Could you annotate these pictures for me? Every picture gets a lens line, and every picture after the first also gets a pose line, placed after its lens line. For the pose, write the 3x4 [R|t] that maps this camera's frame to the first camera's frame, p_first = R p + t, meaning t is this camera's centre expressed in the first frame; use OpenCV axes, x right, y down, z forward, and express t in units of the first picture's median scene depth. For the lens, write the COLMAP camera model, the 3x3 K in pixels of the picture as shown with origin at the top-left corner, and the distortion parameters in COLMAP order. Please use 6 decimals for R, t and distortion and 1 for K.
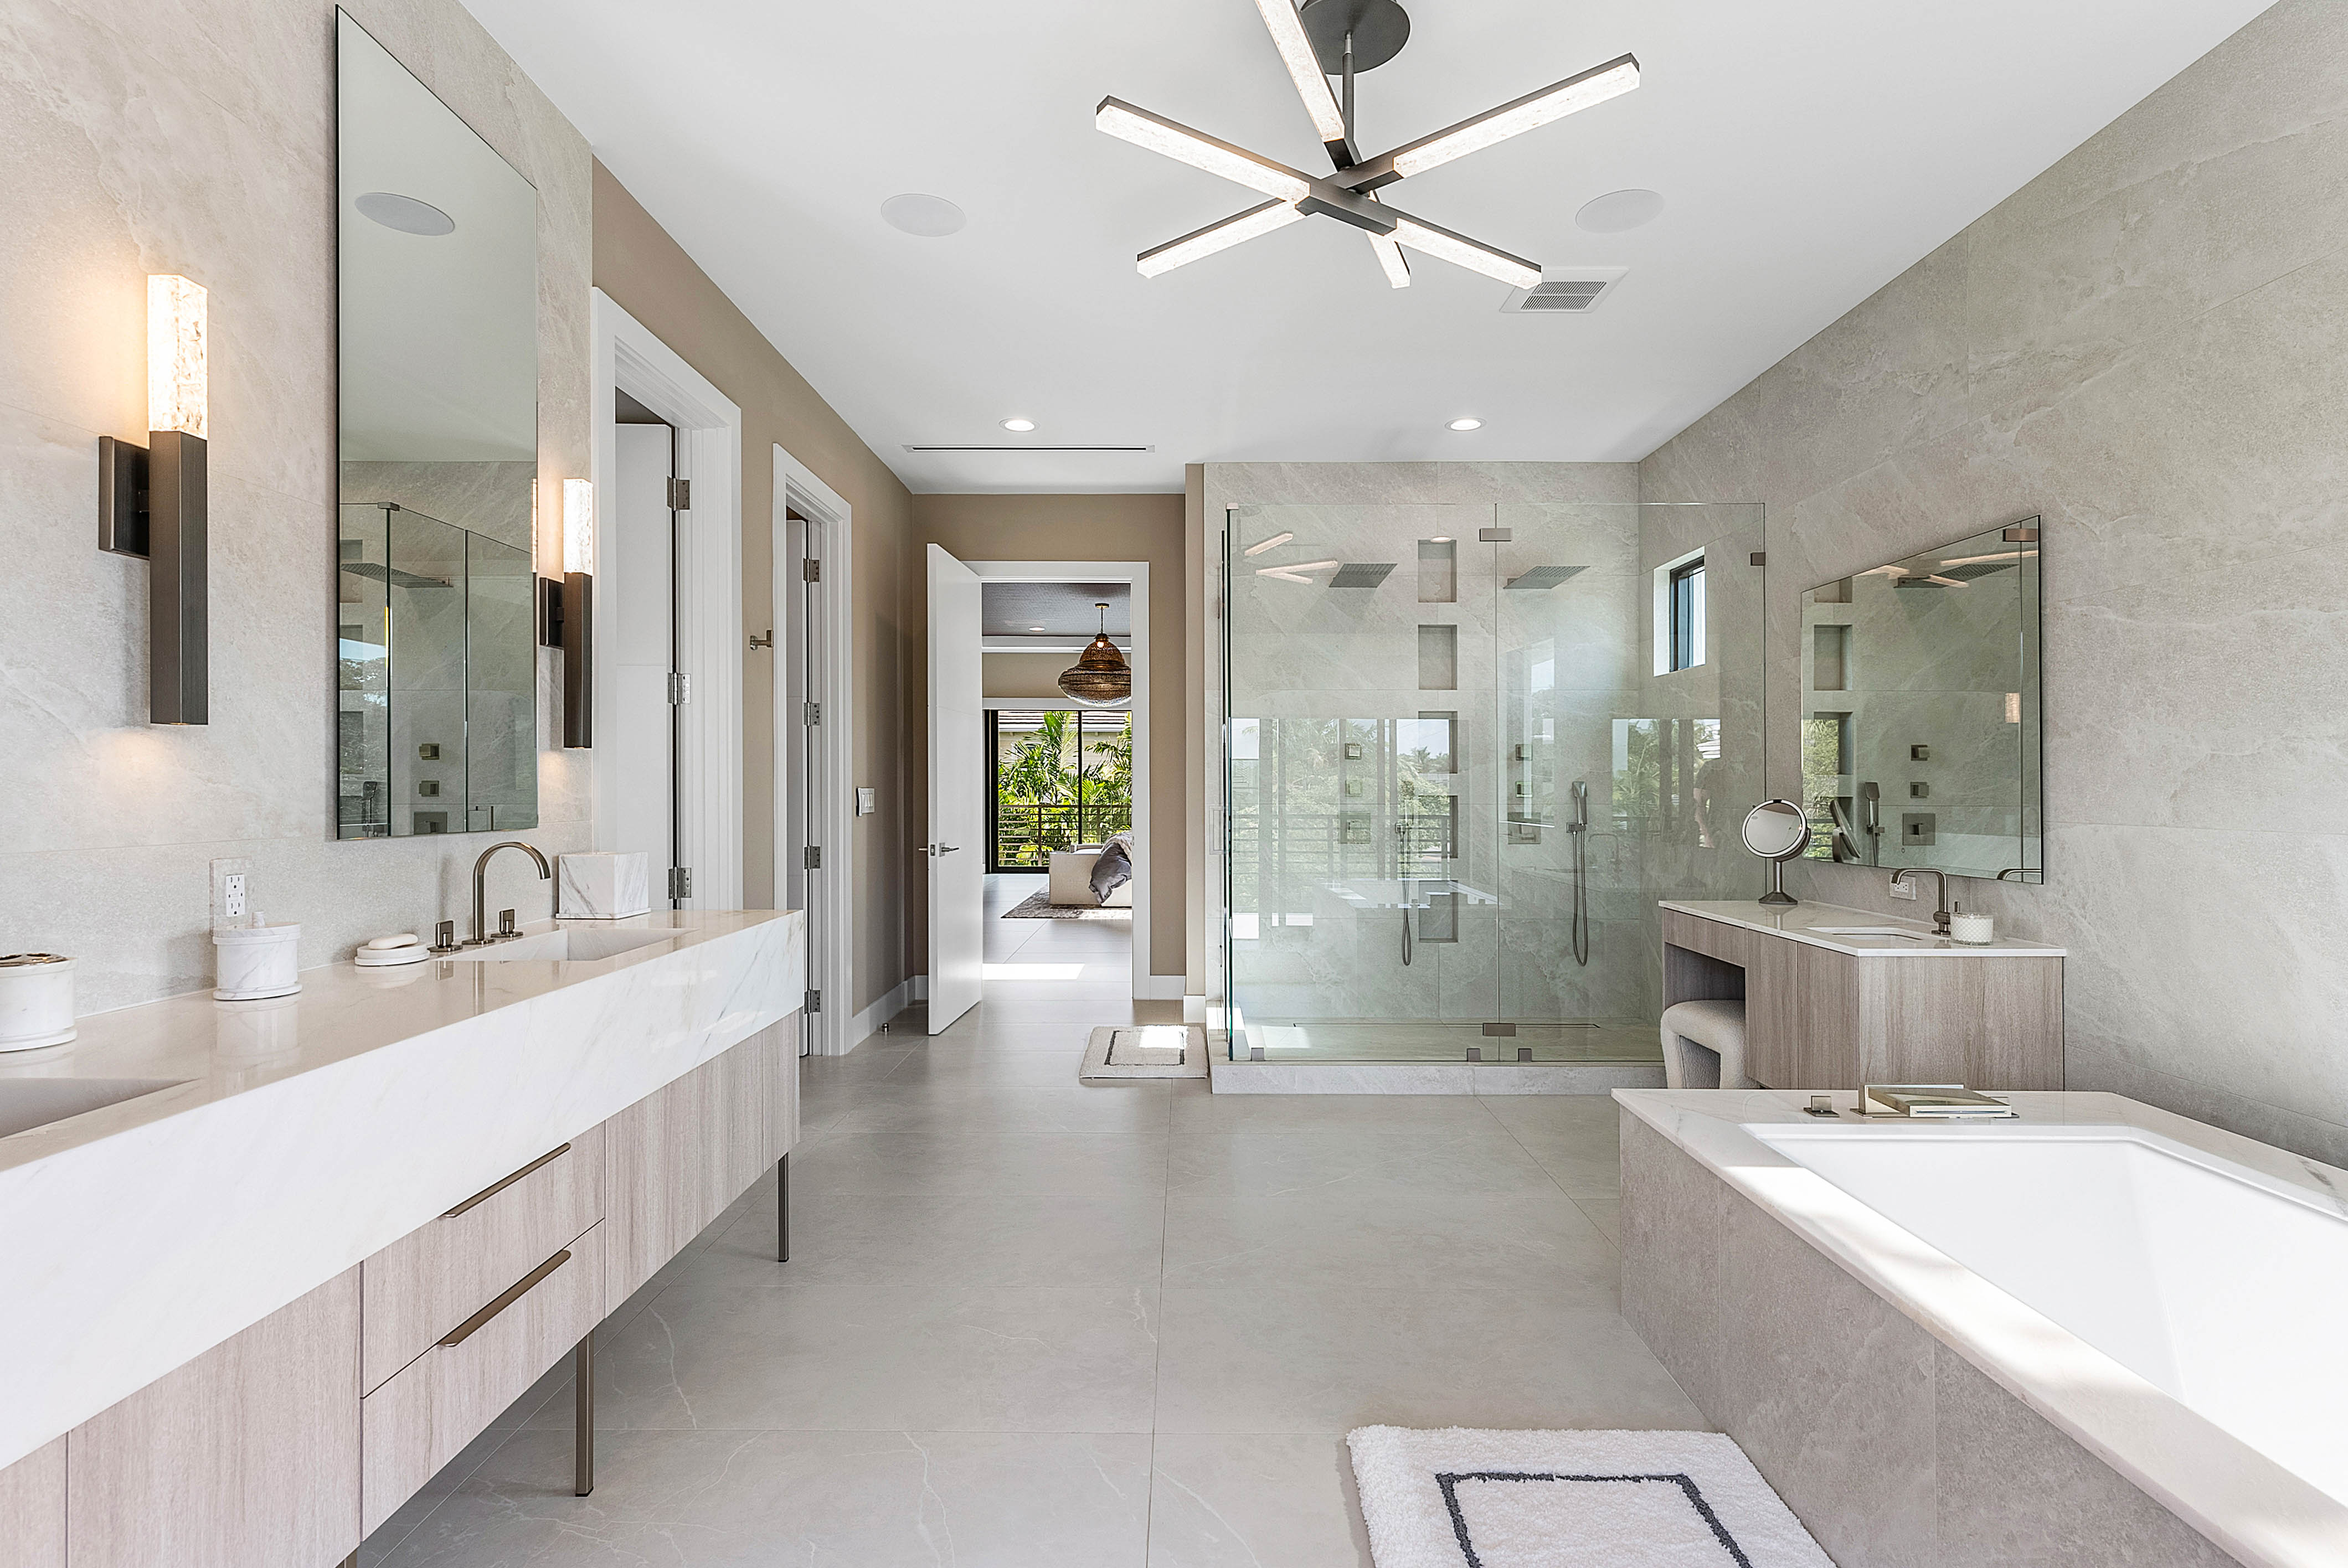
lens RADIAL K [[1100.2, 0, 1172.7], [0, 1100.2, 778.7], [0, 0, 1]] dist [-0.003763, -0.000191]
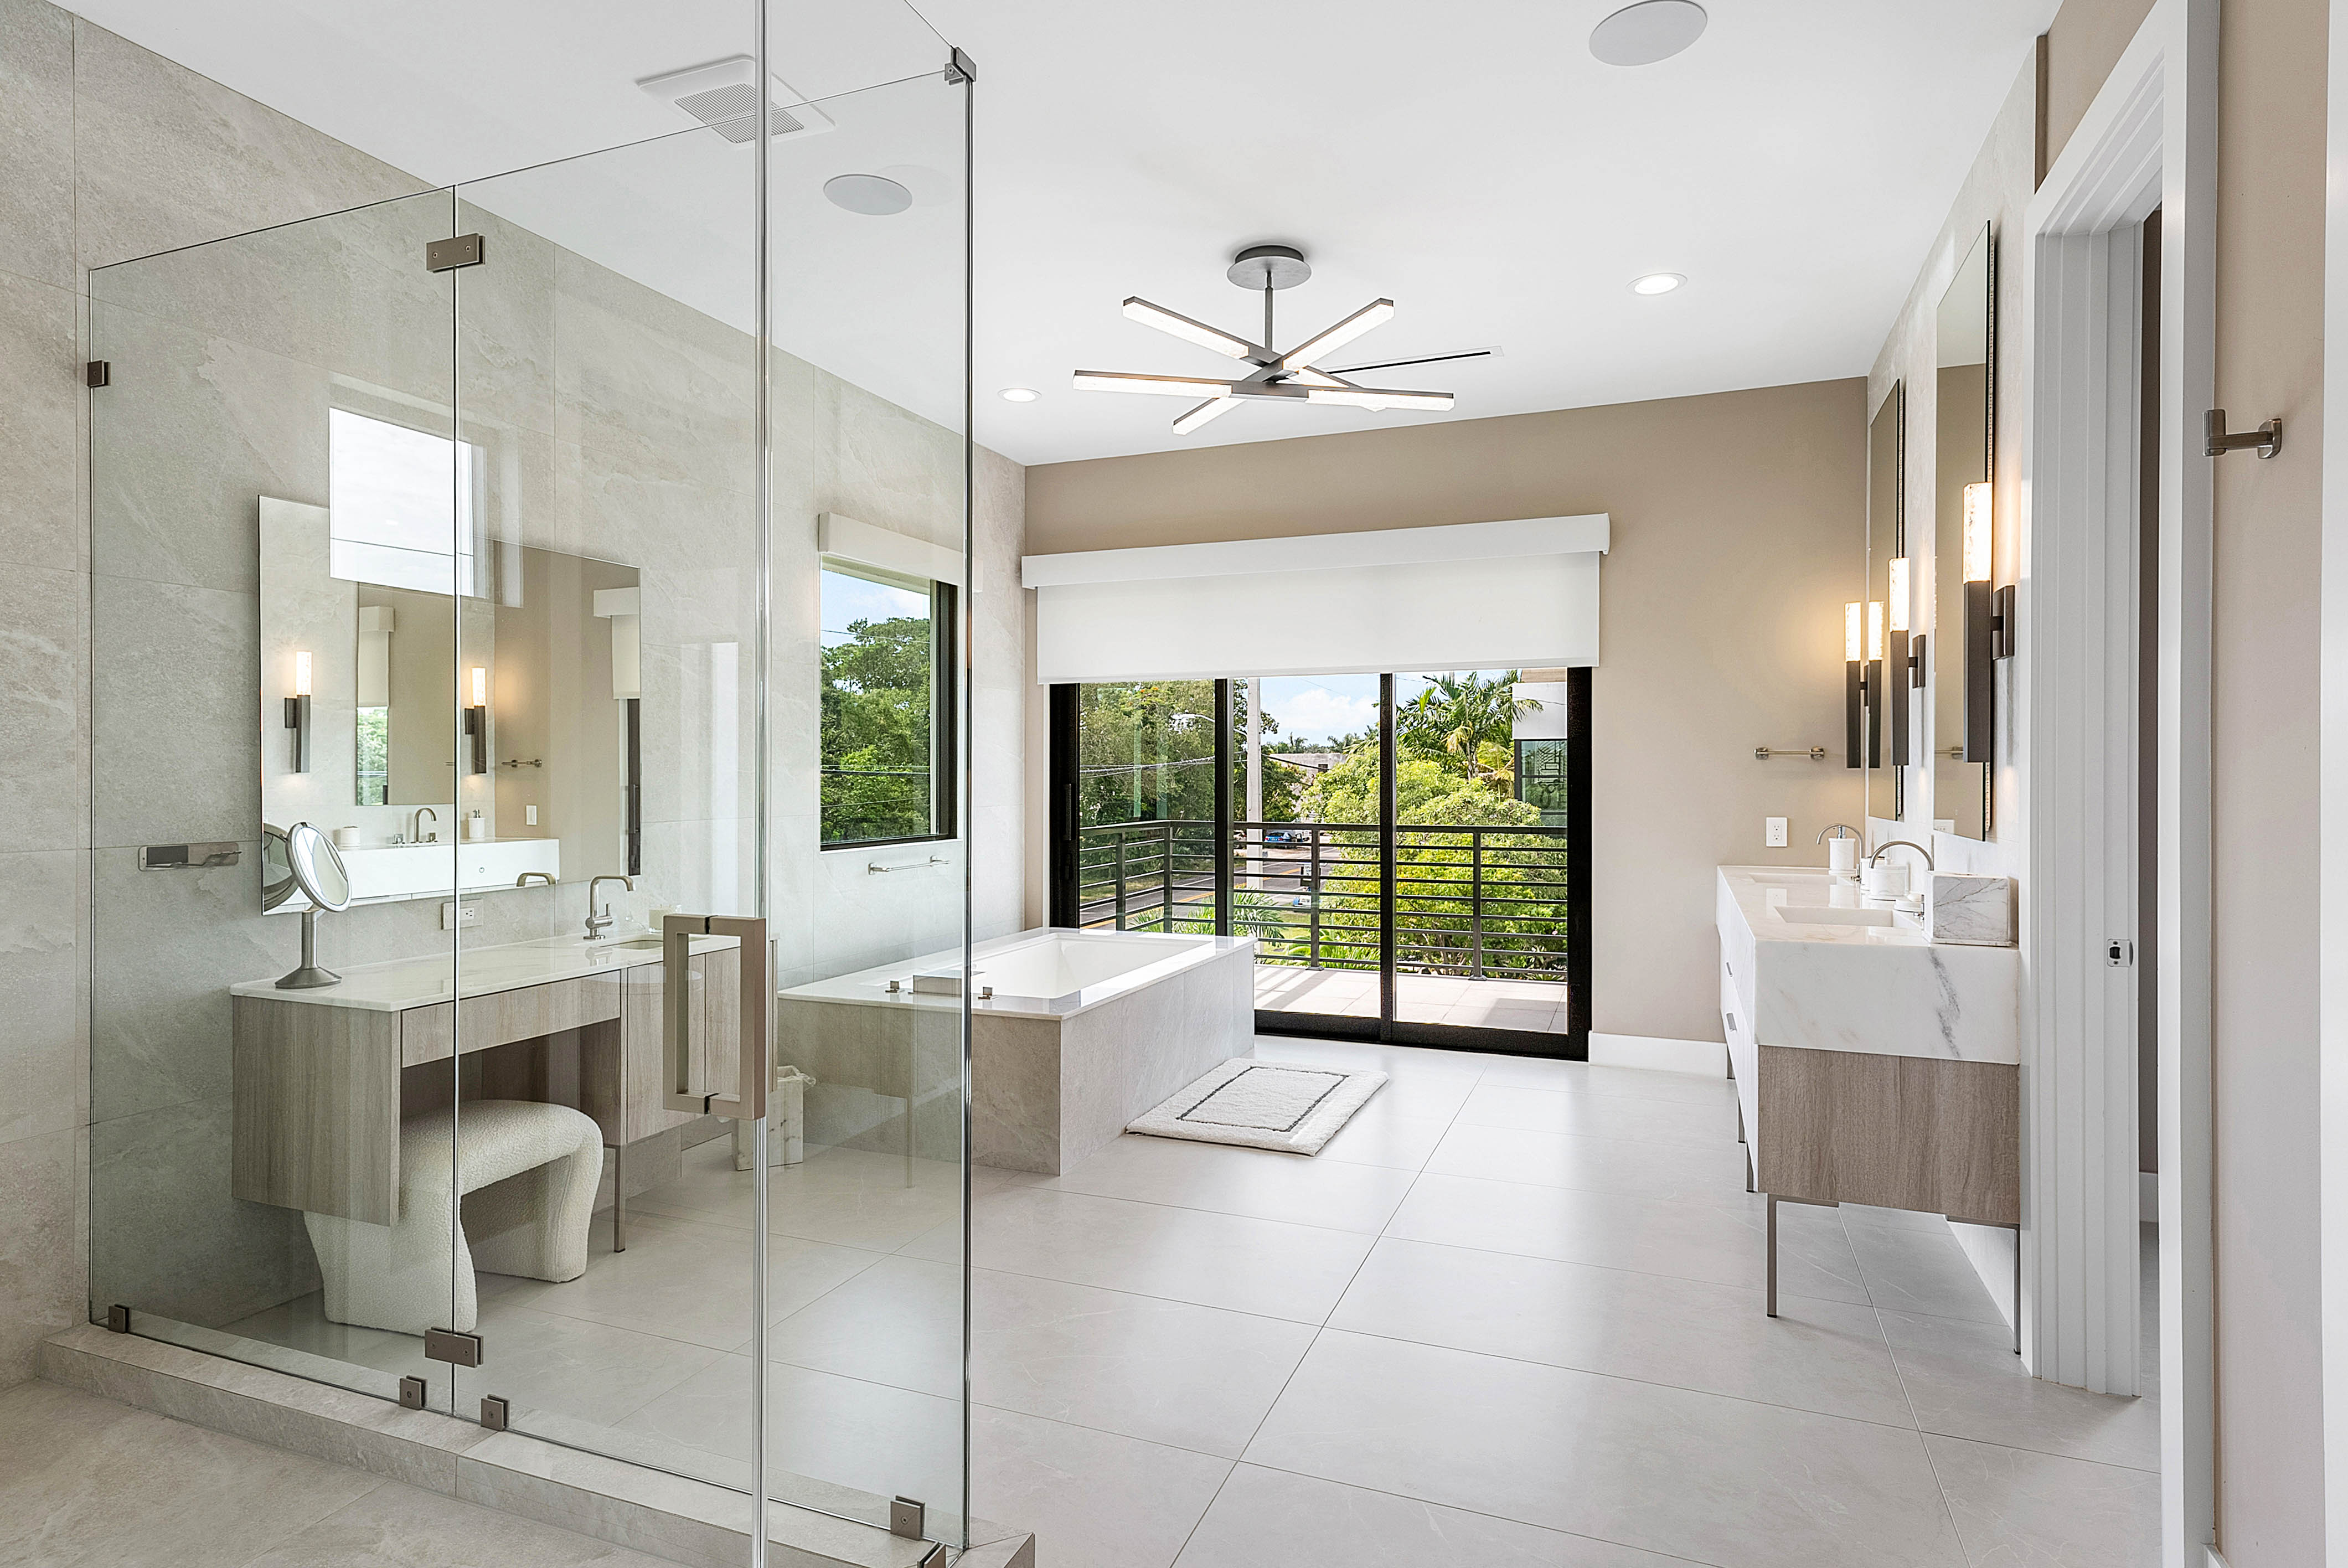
lens RADIAL K [[1189.1, 0, 1180.4], [0, 1189.1, 780.6], [0, 0, 1]] dist [0.000884, -0.001718]
pose [[-0.929498, -0.008298, 0.368735, -0.237298], [-0.008231, 0.999965, 0.001755, -0.014919], [-0.368736, -0.001404, -0.929533, 1.944930]]
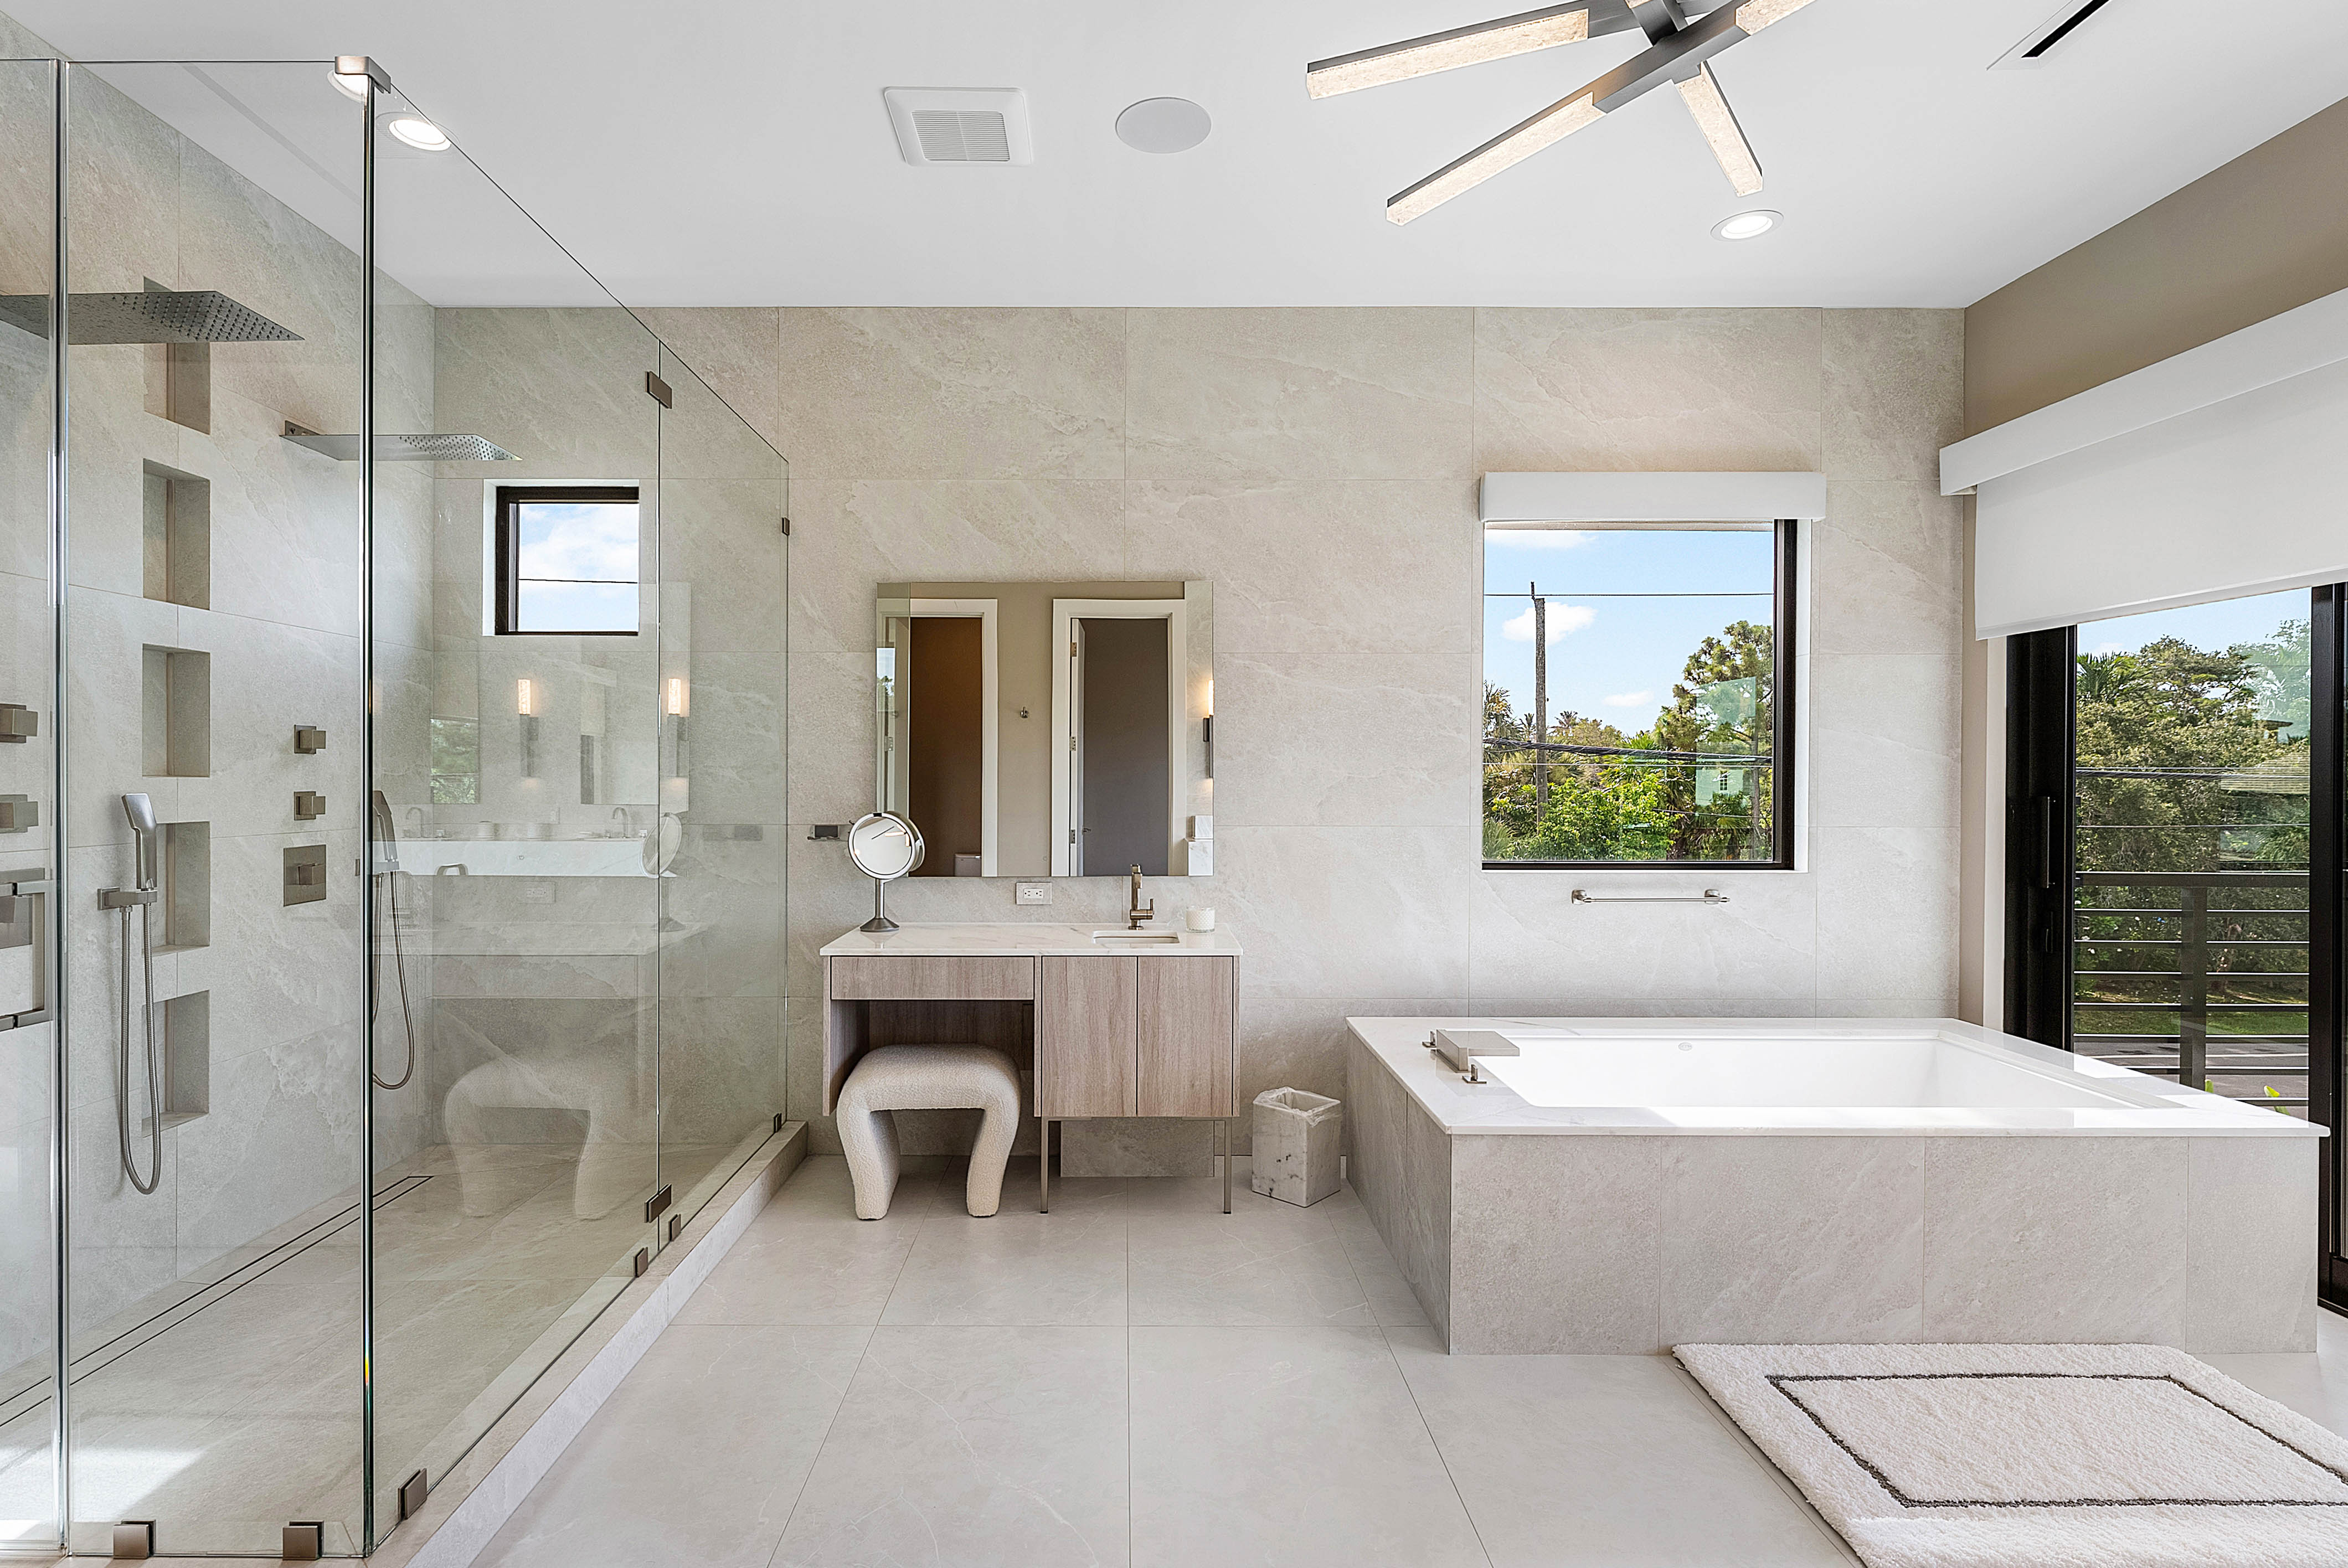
lens RADIAL K [[1100.2, 0, 1165.2], [0, 1100.2, 787.0], [0, 0, 1]] dist [-0.003763, -0.000191]
pose [[-0.017618, -0.005497, 0.999830, -0.454743], [-0.007705, 0.999956, 0.005362, -0.011603], [-0.999815, -0.007609, -0.017660, 1.049595]]
